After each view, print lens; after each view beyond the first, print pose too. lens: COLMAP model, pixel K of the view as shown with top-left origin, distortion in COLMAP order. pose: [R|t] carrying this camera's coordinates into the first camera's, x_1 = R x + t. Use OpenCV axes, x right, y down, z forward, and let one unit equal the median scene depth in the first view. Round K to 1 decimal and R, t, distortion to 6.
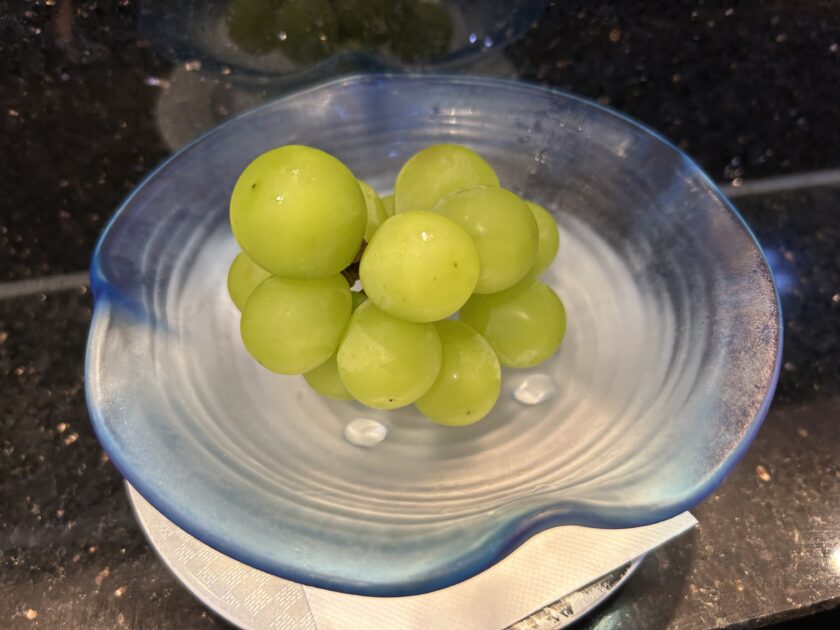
lens RADIAL K [[702.3, 0, 420.8], [0, 702.3, 317.8], [0, 0, 1]] dist [0.011096, -0.063439]
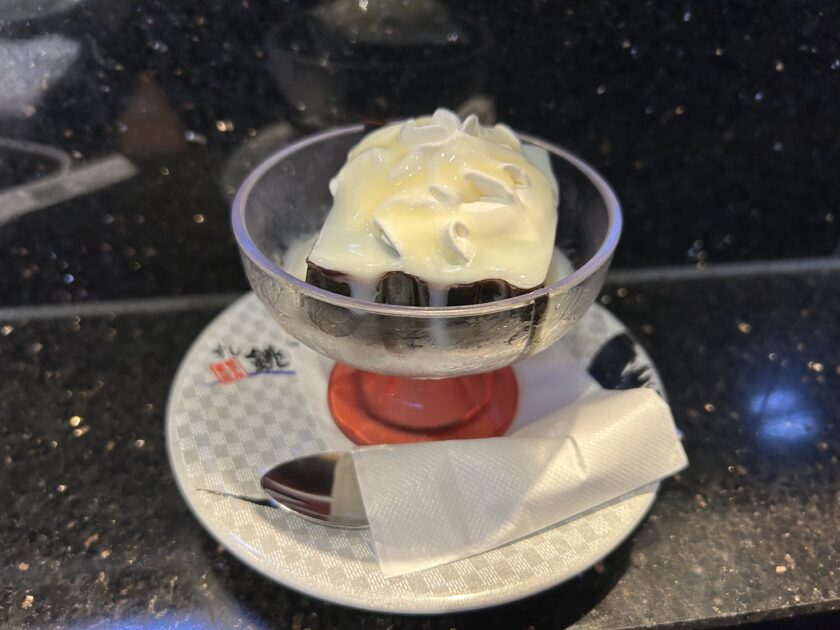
lens RADIAL K [[702.3, 0, 422.7], [0, 702.3, 313.6], [0, 0, 1]] dist [0.011096, -0.063439]
pose [[0.997253, 0.059159, -0.044580, 0.090721], [-0.066487, 0.980188, -0.186579, 0.168291], [0.032659, 0.189031, 0.981428, -0.132955]]
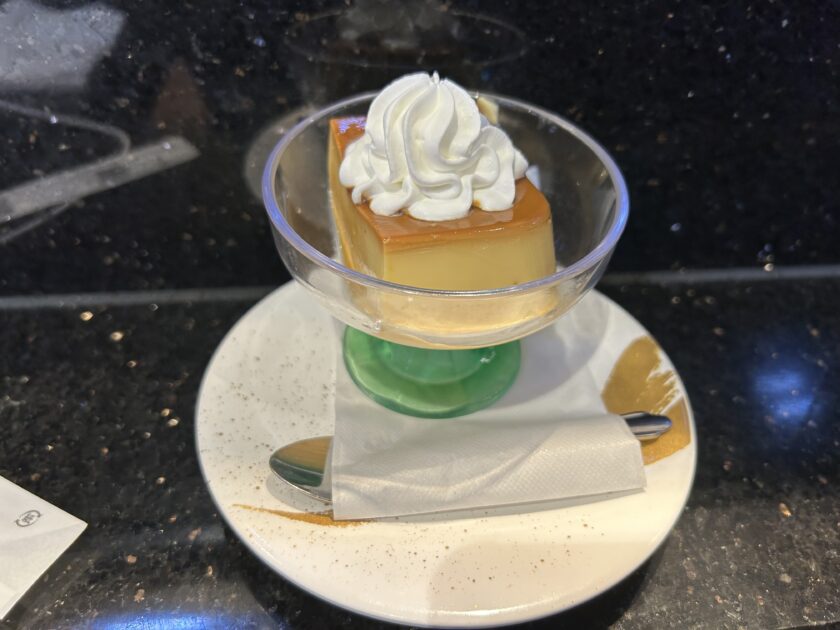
lens RADIAL K [[702.3, 0, 416.1], [0, 702.3, 313.5], [0, 0, 1]] dist [0.011096, -0.063439]
pose [[0.994813, 0.089100, -0.049066, -0.064504], [-0.095210, 0.985432, -0.140918, 0.126612], [0.035795, 0.144859, 0.988805, -0.157550]]
